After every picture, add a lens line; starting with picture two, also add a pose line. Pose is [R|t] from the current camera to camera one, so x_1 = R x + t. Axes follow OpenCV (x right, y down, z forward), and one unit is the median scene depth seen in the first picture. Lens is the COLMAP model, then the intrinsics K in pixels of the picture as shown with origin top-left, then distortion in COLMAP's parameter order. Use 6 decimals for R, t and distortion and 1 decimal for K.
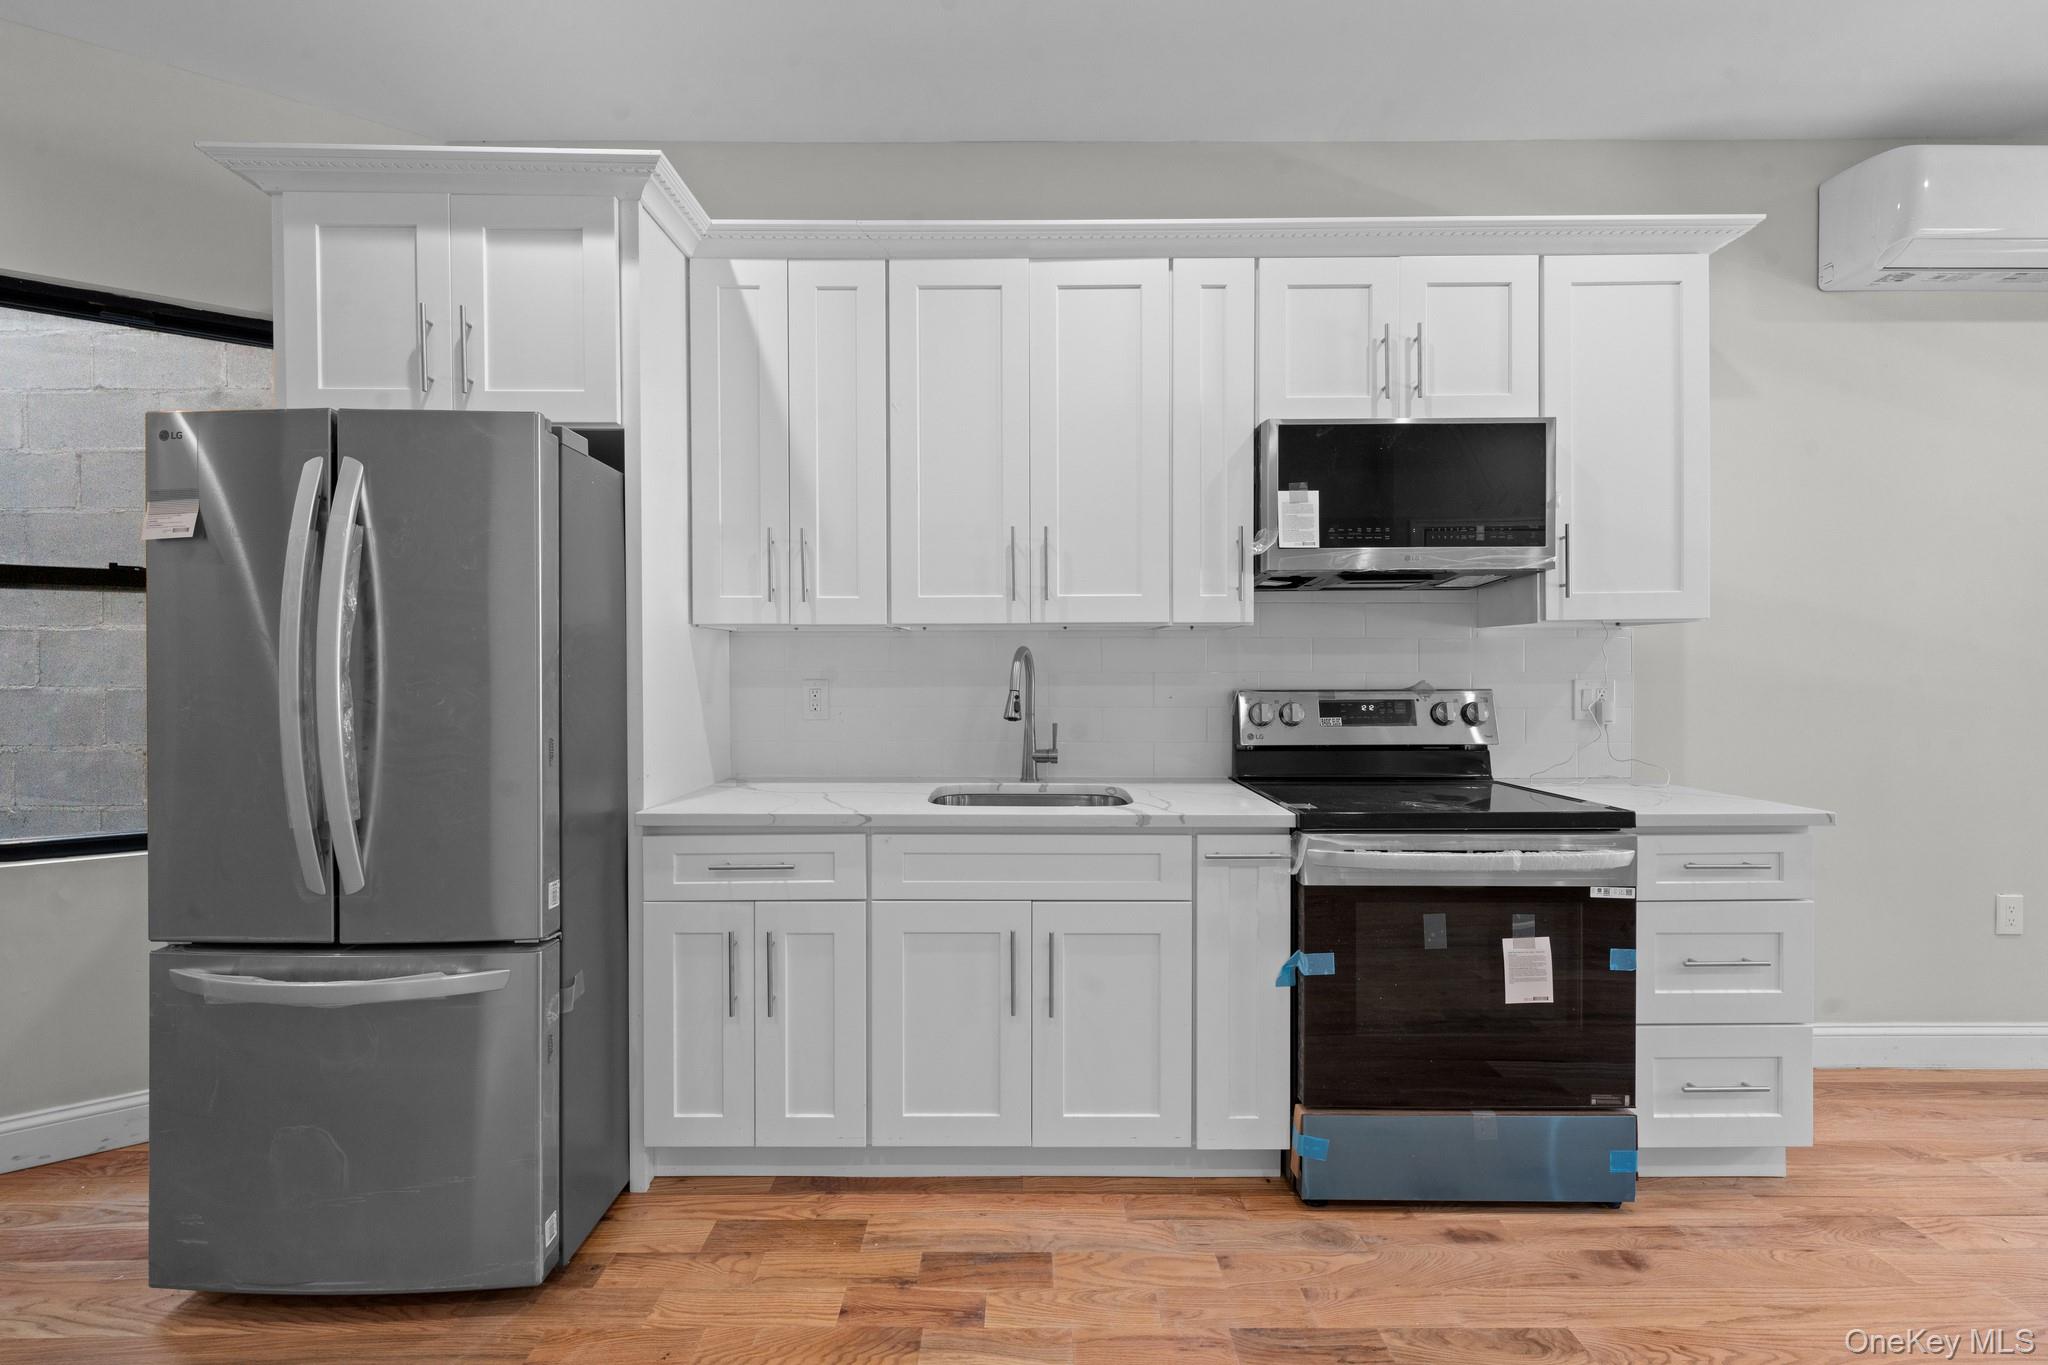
lens RADIAL K [[827.3, 0, 1008.3], [0, 827.3, 685.7], [0, 0, 1]] dist [-0.003205, 0.001295]
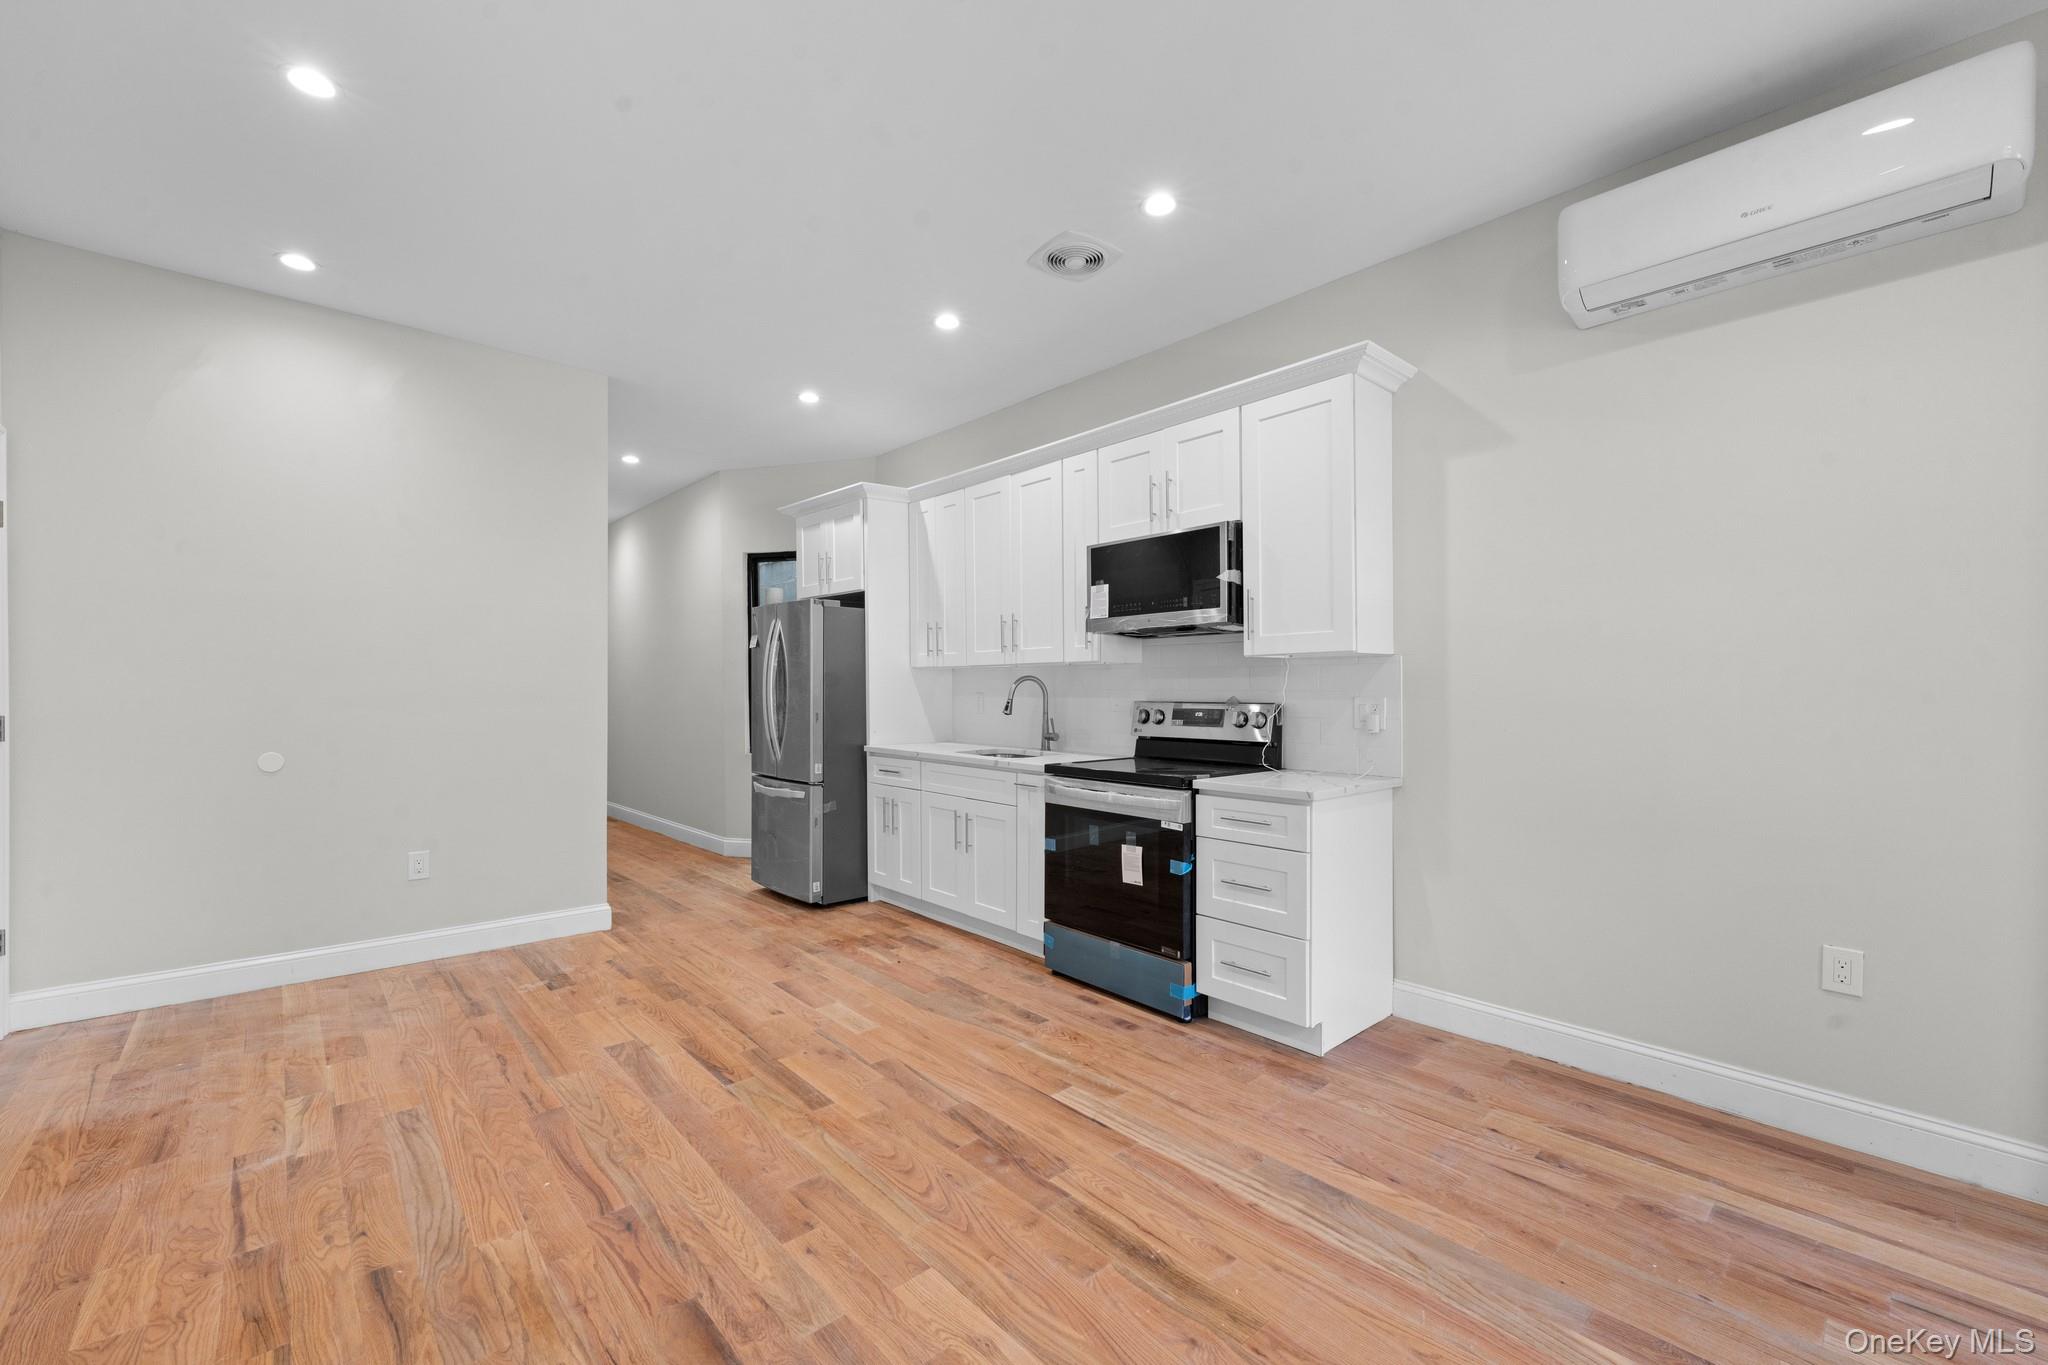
lens RADIAL K [[827.3, 0, 1002.8], [0, 827.3, 705.6], [0, 0, 1]] dist [-0.003205, 0.001295]
pose [[0.658894, 0.018982, -0.751996, 1.672682], [-0.010762, 0.999817, 0.015808, -0.010281], [0.752159, -0.002323, 0.658978, -0.321857]]
